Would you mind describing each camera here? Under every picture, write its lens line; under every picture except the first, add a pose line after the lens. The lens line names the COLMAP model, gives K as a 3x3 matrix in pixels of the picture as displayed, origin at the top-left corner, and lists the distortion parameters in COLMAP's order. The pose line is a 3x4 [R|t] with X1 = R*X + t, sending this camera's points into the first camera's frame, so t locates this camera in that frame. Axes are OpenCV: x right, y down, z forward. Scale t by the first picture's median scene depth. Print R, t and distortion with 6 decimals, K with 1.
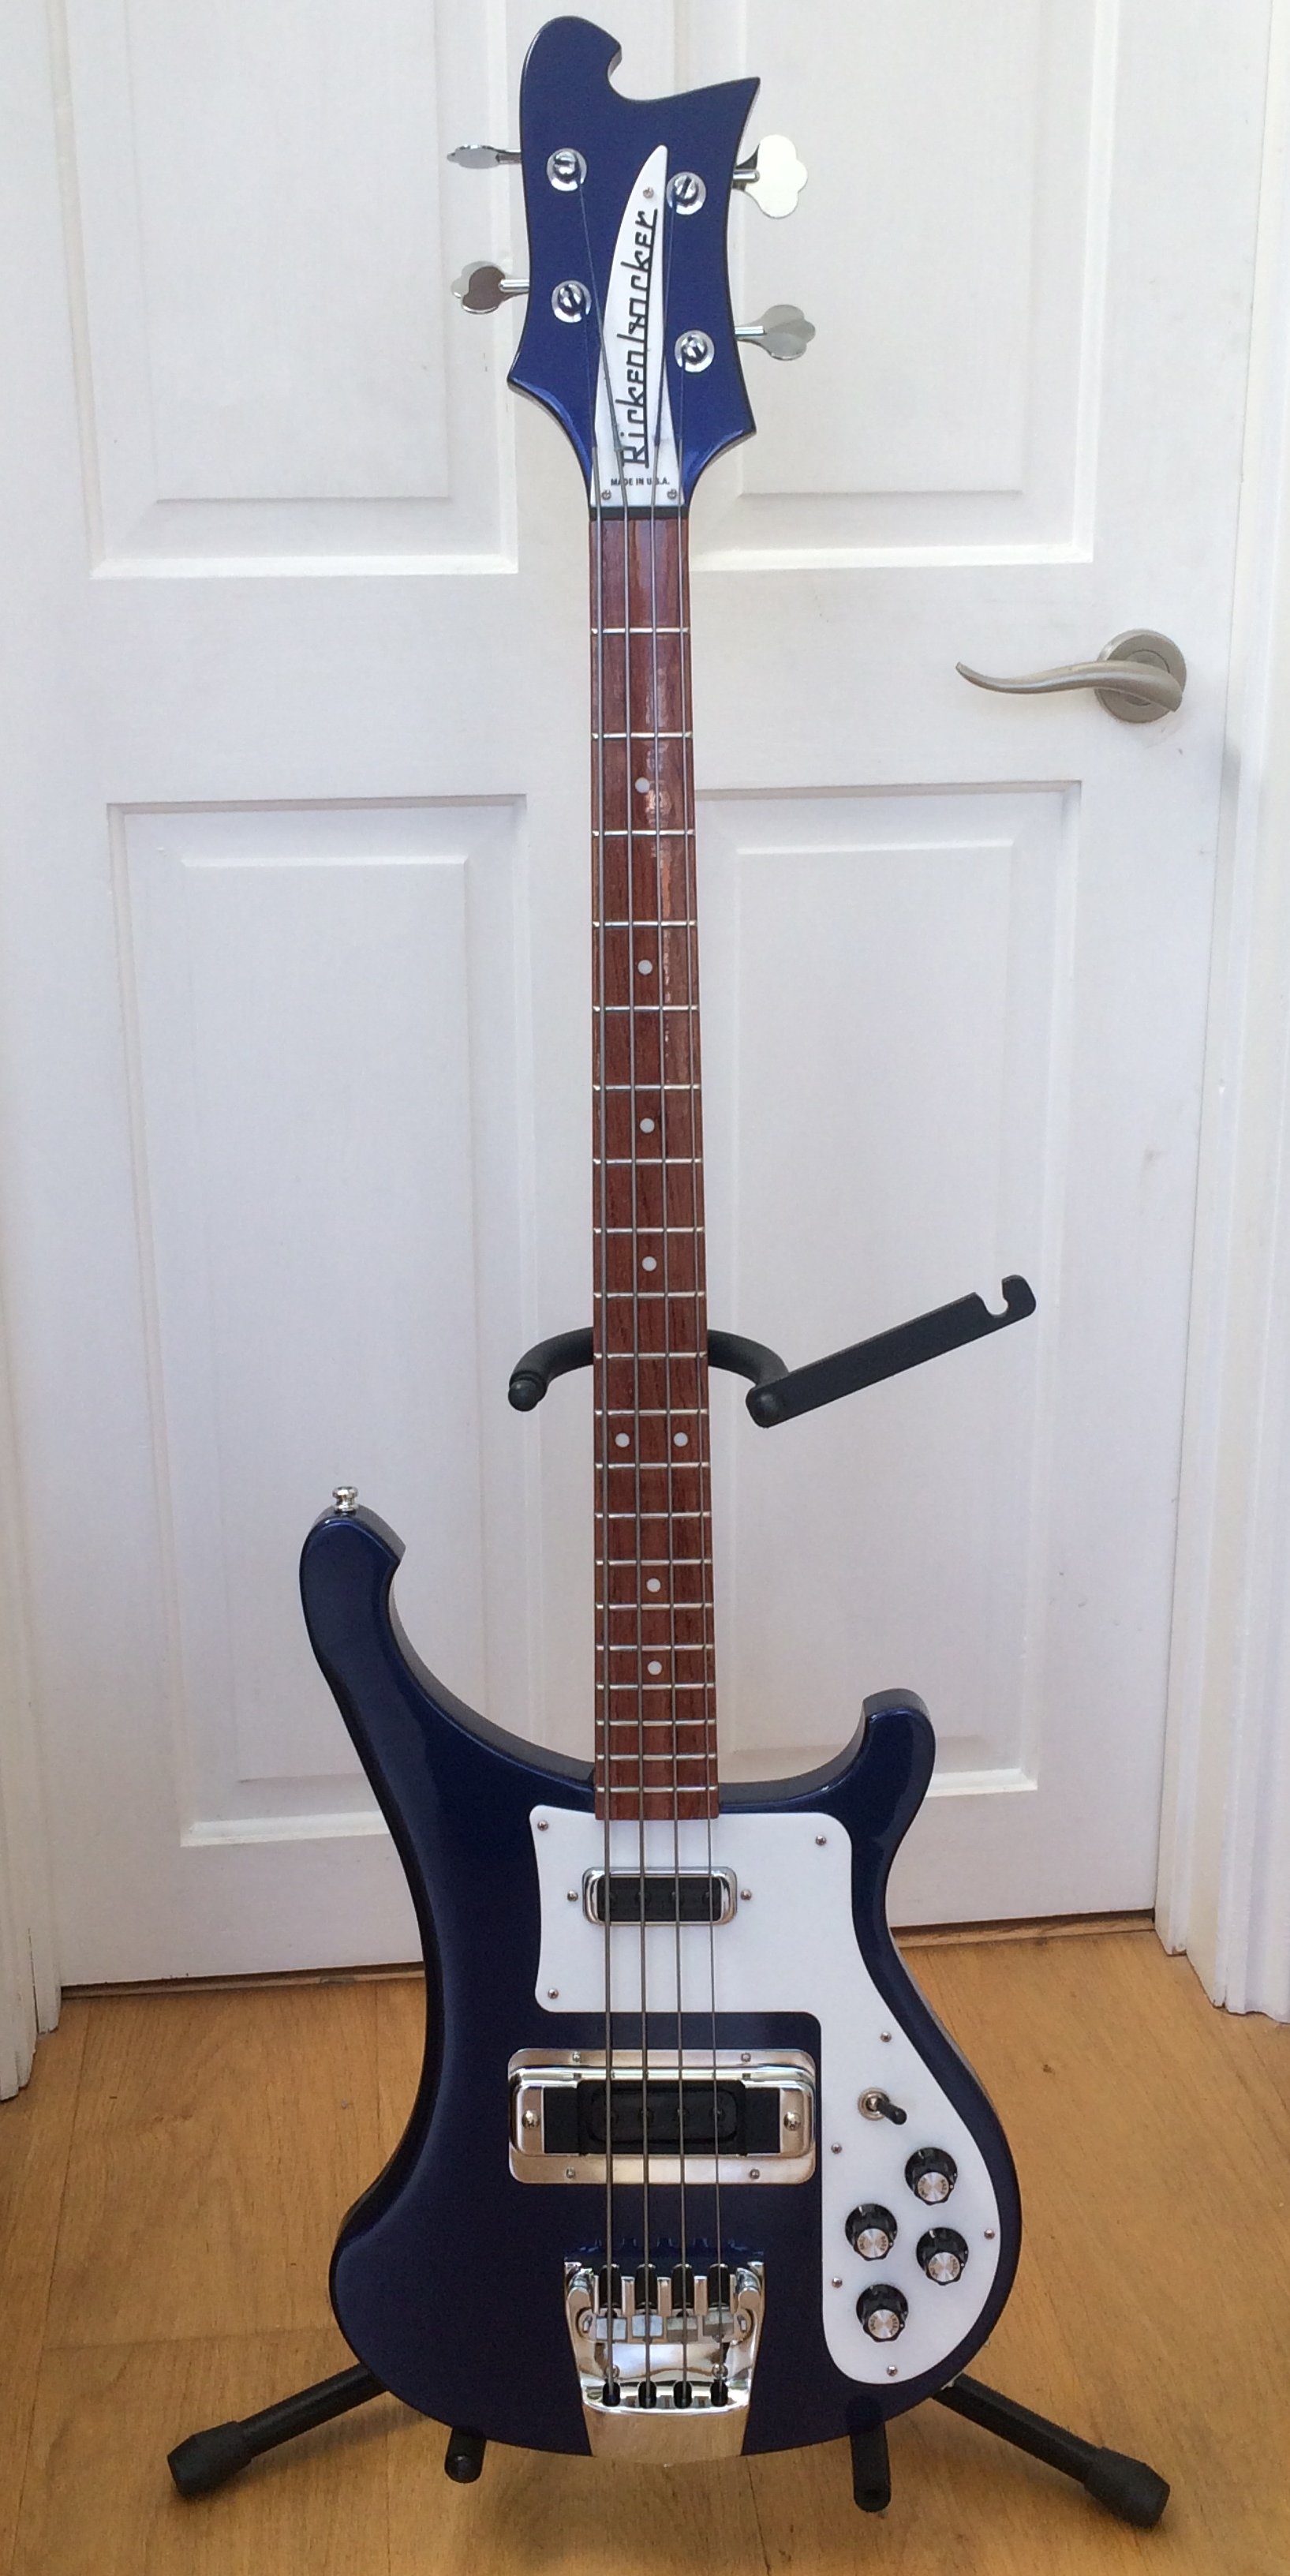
lens RADIAL K [[2581.2, 0, 624.2], [0, 2581.2, 1289.5], [0, 0, 1]] dist [0.001091, 0.000000]
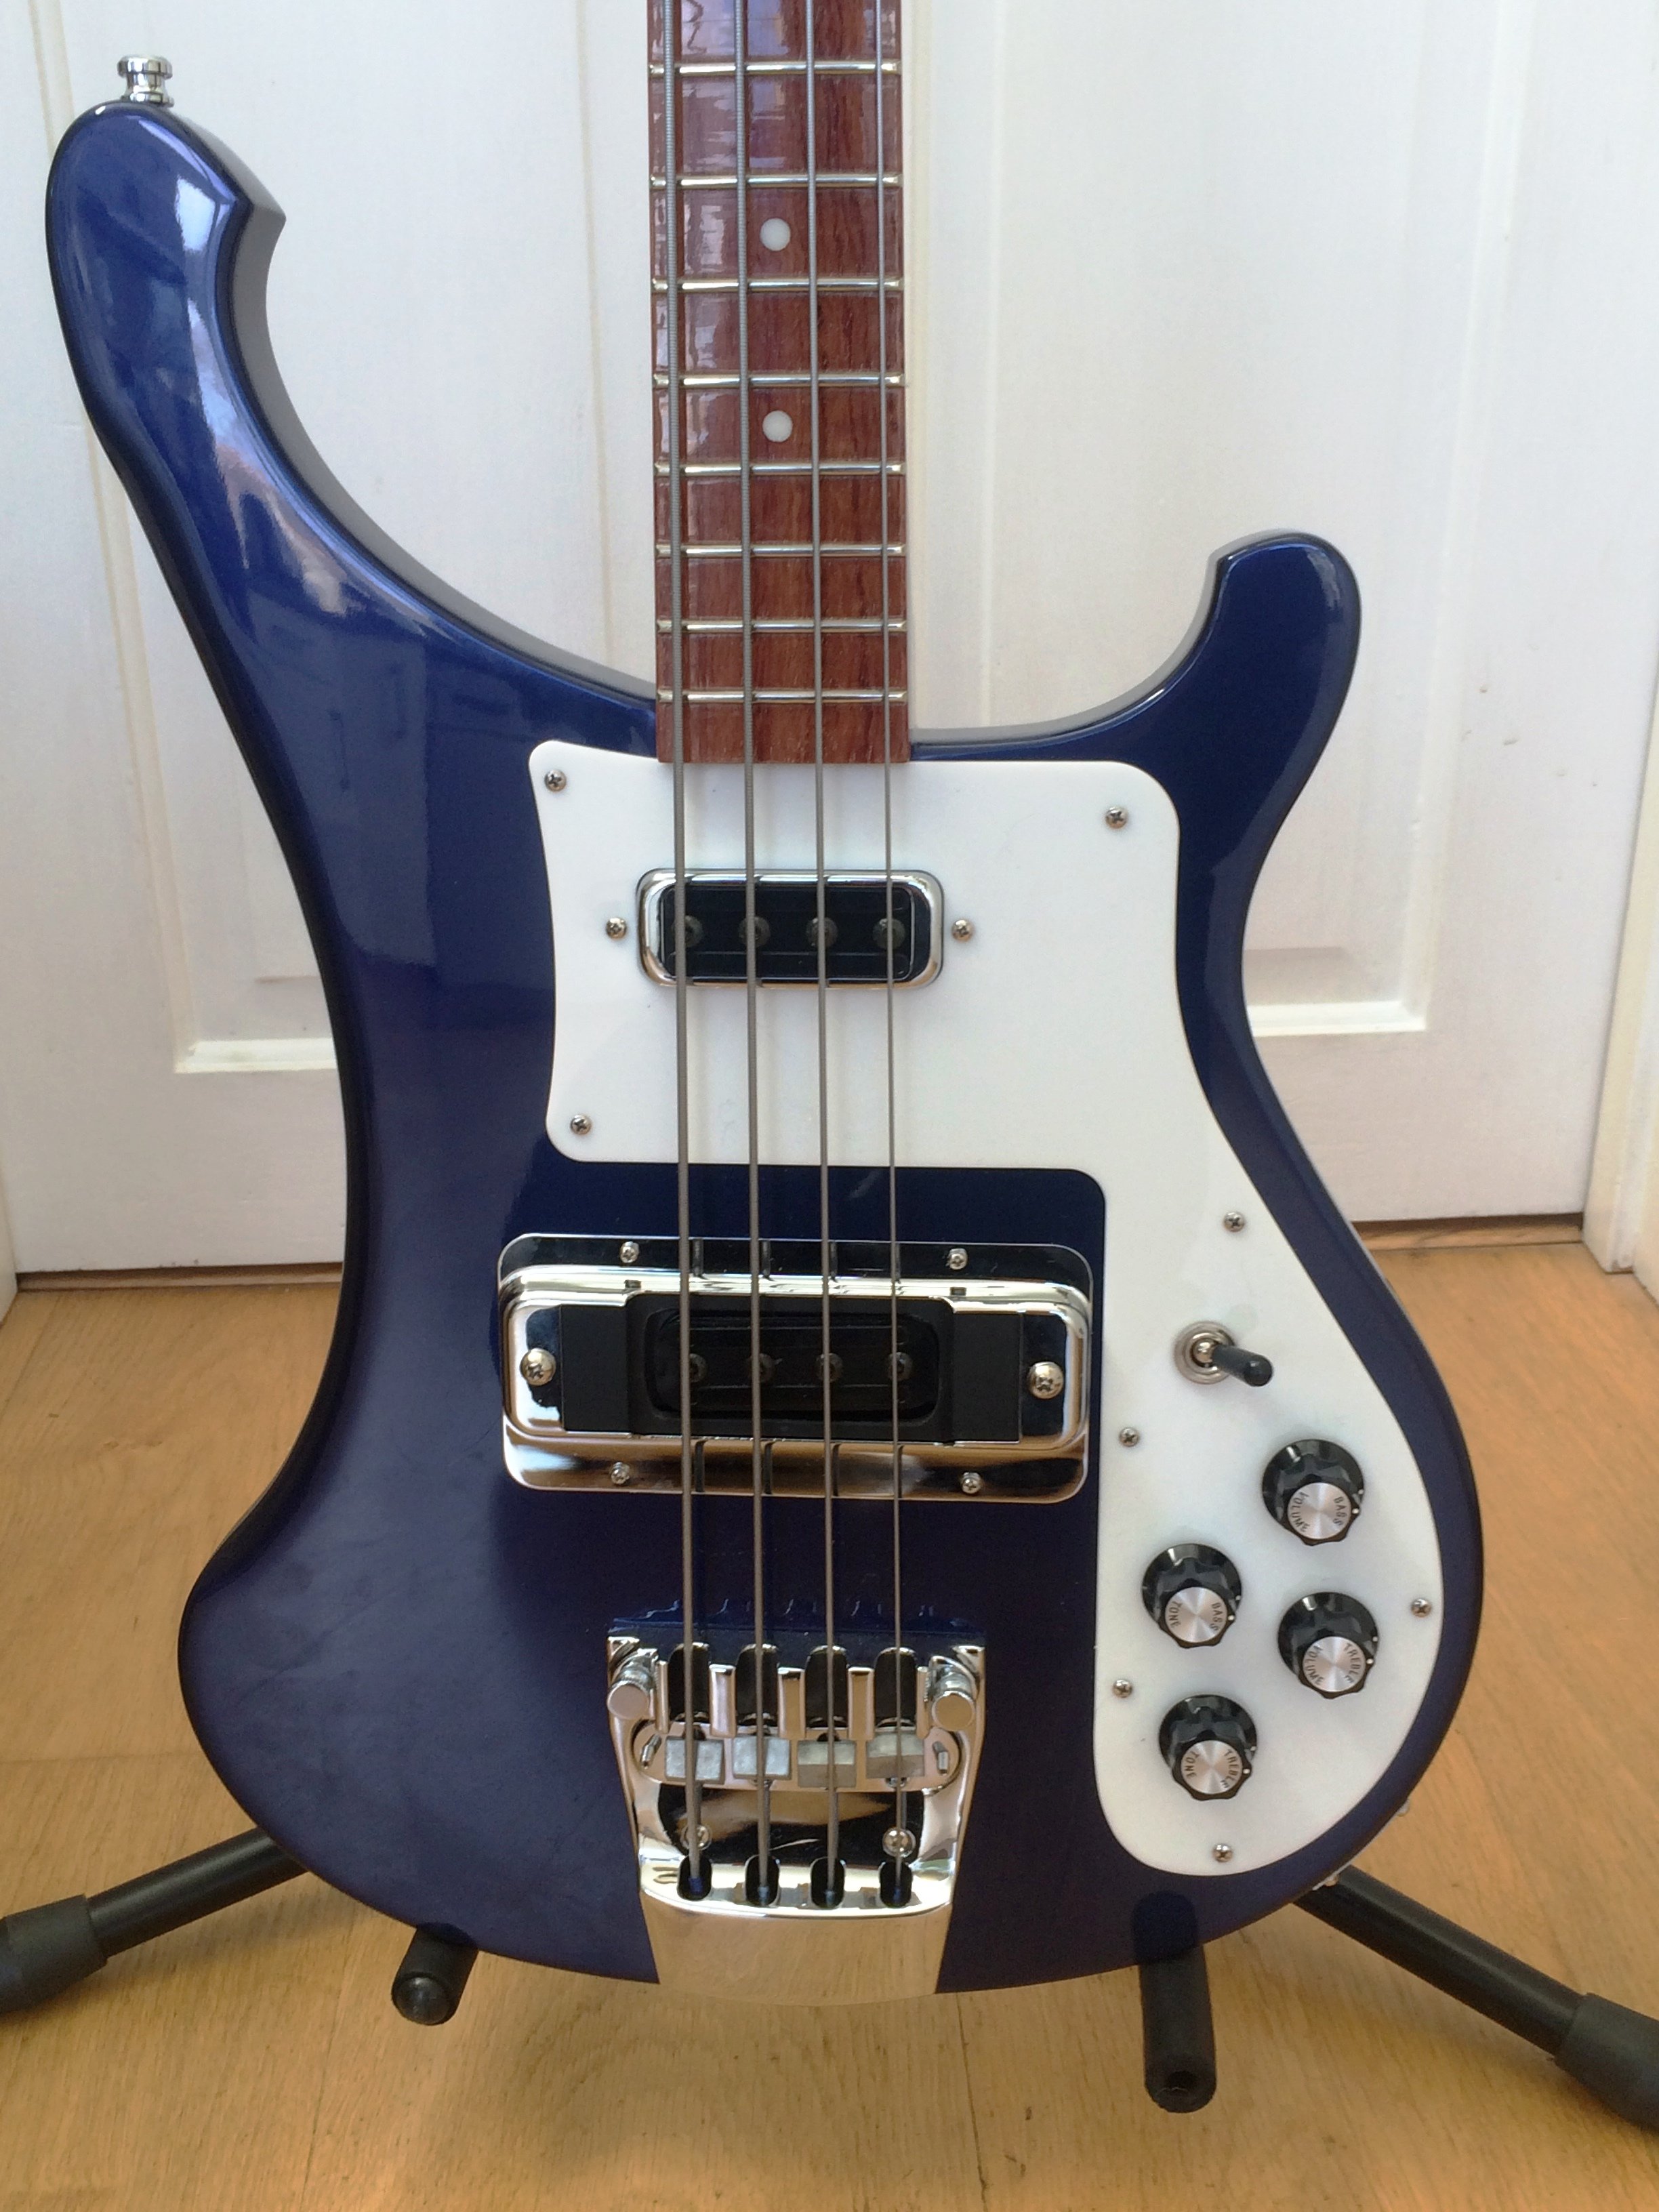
lens RADIAL K [[2423.7, 0, 814.8], [0, 2423.7, 1107.6], [0, 0, 1]] dist [0.026211, 0.000000]
pose [[0.998870, 0.019386, -0.043401, 0.039397], [-0.014193, 0.993041, 0.116907, 0.212675], [0.045365, -0.116159, 0.992194, 0.526435]]
